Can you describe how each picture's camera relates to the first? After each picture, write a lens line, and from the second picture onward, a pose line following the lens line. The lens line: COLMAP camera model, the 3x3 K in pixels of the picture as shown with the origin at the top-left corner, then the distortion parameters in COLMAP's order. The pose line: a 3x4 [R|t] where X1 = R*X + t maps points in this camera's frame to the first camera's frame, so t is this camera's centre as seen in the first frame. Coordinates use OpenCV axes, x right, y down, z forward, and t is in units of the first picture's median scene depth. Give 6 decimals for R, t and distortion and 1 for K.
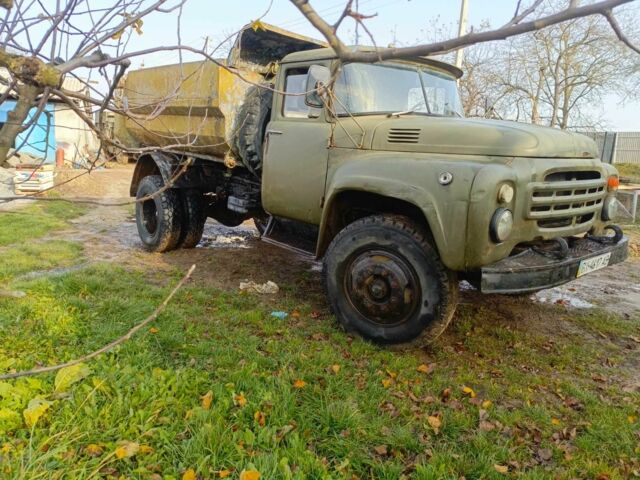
lens RADIAL K [[469.4, 0, 320.0], [0, 469.4, 240.0], [0, 0, 1]] dist [0.080935, -0.115657]
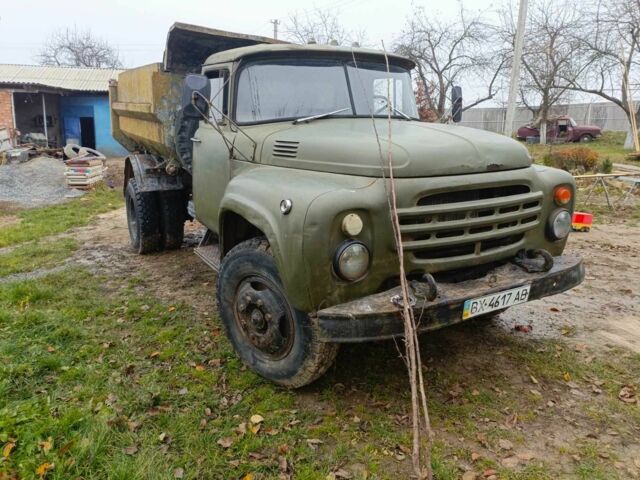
lens RADIAL K [[469.4, 0, 320.0], [0, 469.4, 240.0], [0, 0, 1]] dist [0.080935, -0.115657]
pose [[0.983559, 0.004828, -0.180524, 0.402101], [0.003269, 0.999003, 0.044530, -0.089089], [0.180559, -0.044388, 0.982562, 0.132547]]
